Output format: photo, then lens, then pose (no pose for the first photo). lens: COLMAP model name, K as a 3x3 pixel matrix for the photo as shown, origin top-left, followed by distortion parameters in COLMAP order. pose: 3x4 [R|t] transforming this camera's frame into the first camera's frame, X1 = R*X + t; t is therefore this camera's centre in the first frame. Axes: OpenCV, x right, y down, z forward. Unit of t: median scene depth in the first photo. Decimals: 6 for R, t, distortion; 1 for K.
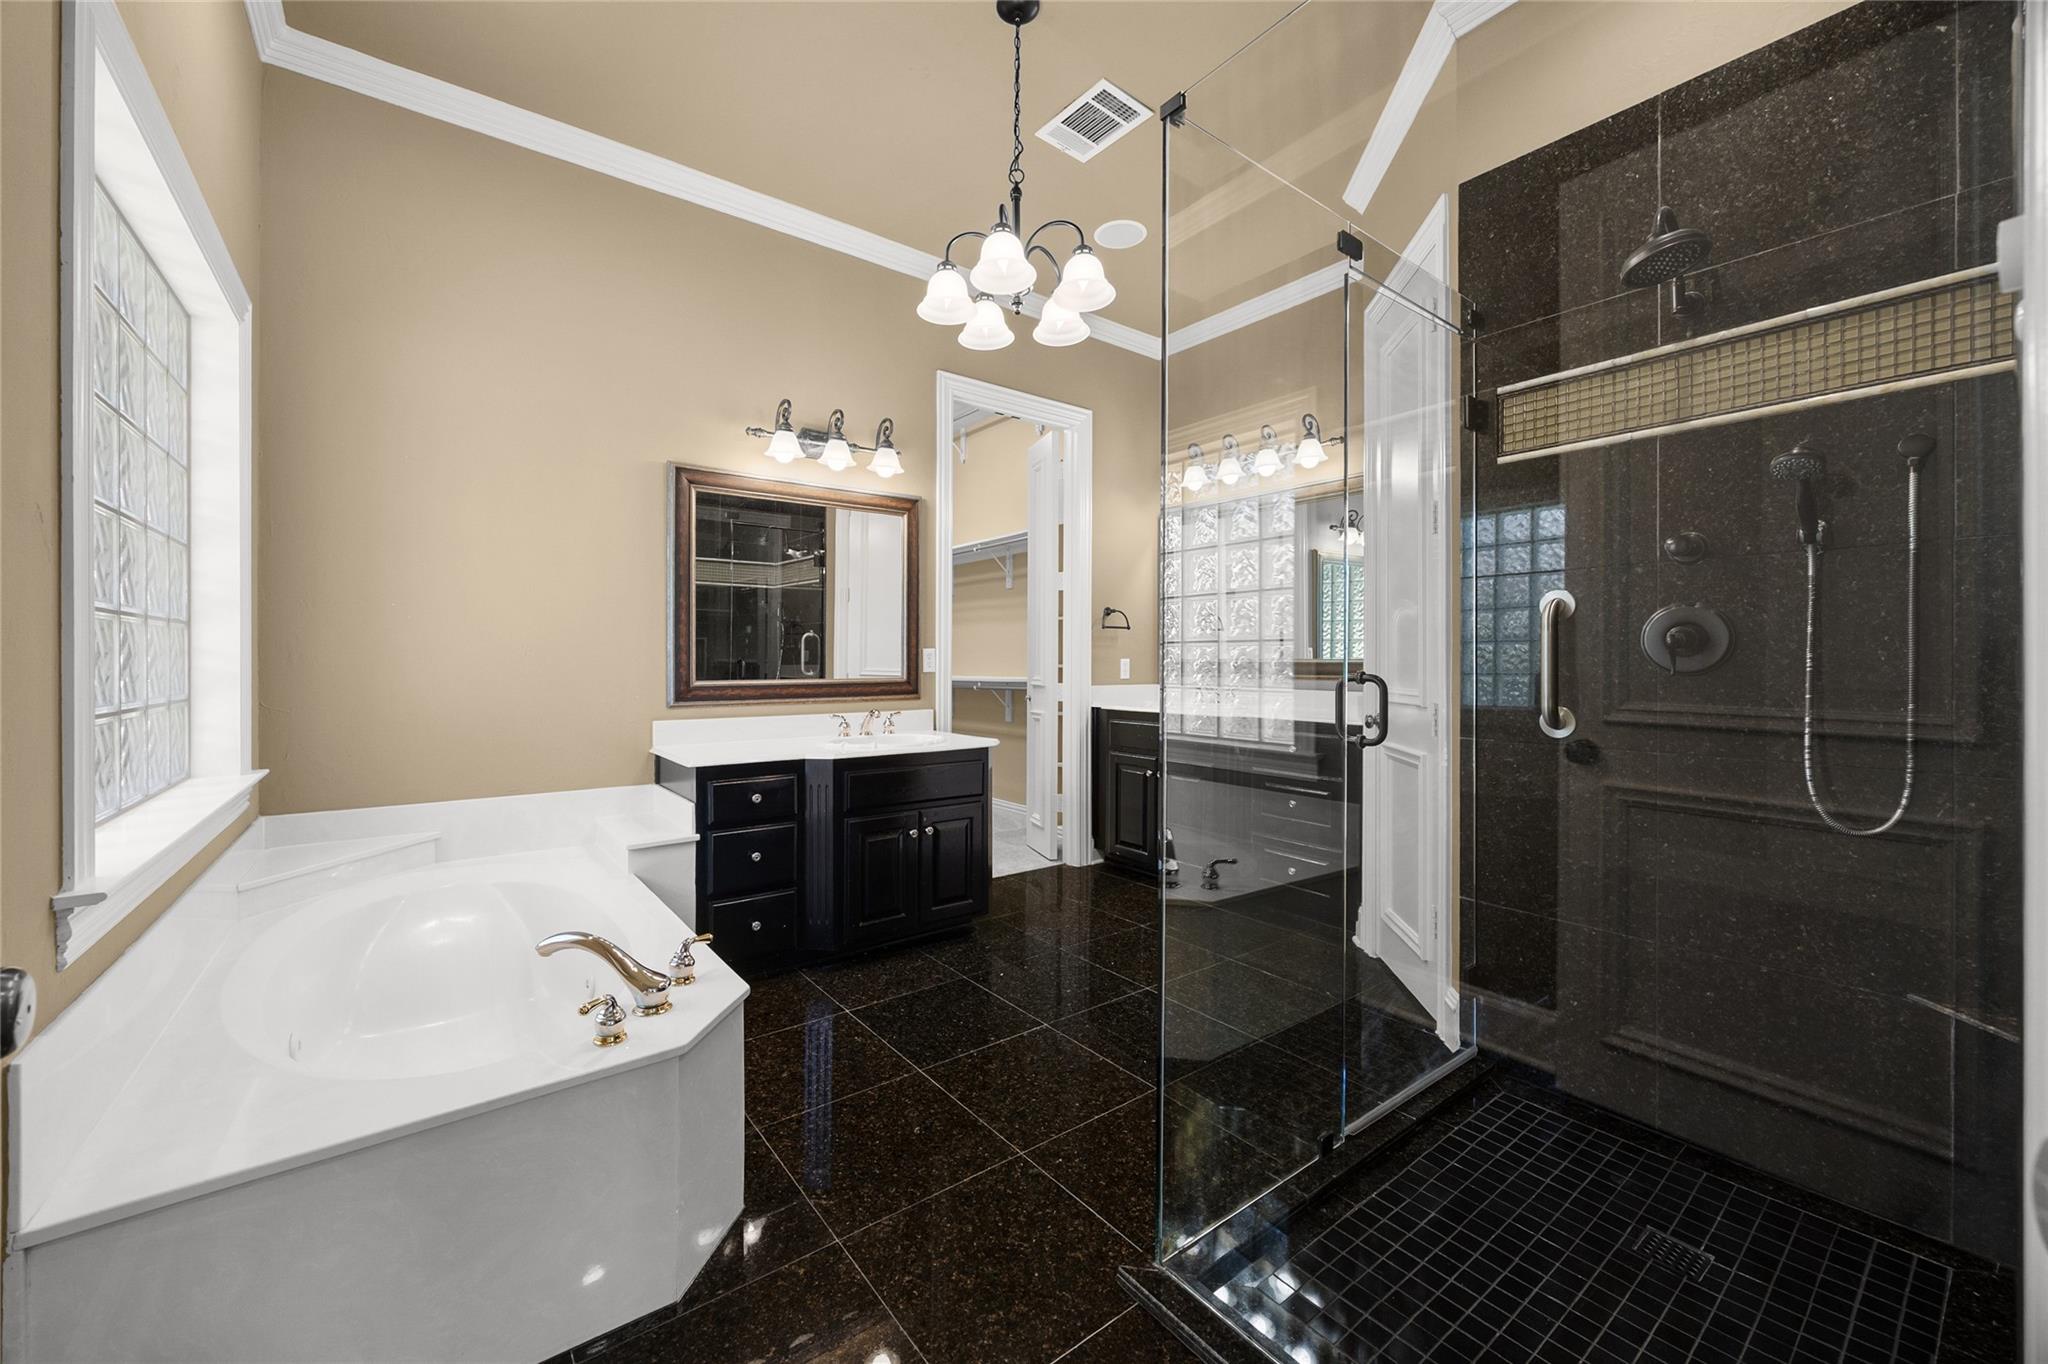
lens RADIAL K [[777.5, 0, 1021.1], [0, 777.5, 671.0], [0, 0, 1]] dist [-0.000976, -0.000310]
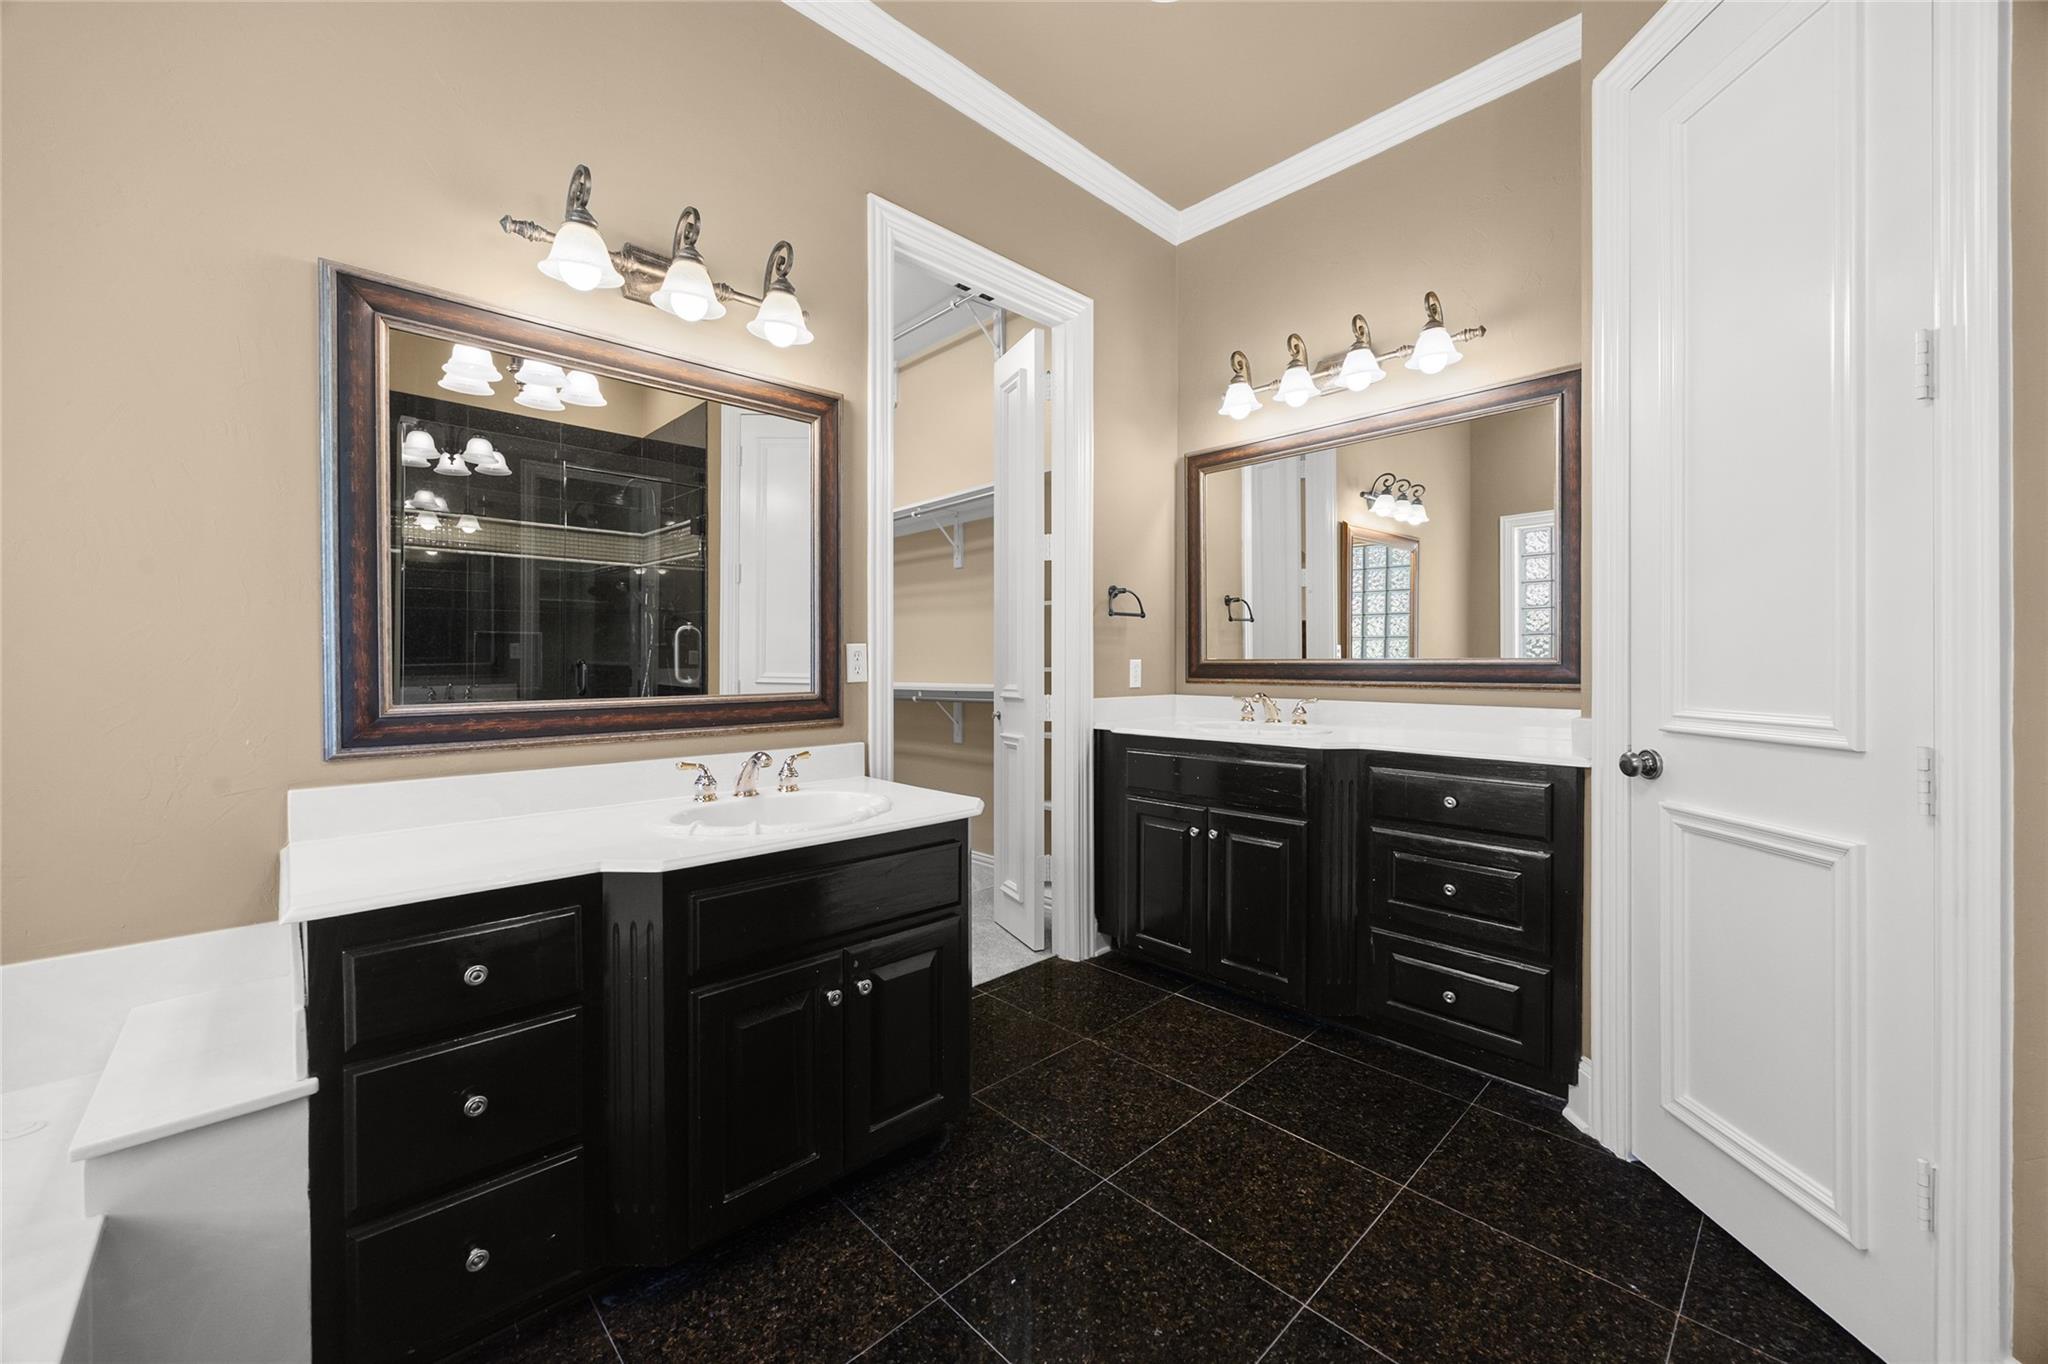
lens RADIAL K [[777.5, 0, 1024.6], [0, 777.5, 671.3], [0, 0, 1]] dist [-0.000976, -0.000310]
pose [[0.994210, -0.005170, 0.107326, -0.053039], [0.005304, 0.999985, -0.000962, -0.005687], [-0.107320, 0.001525, 0.994223, 0.374816]]
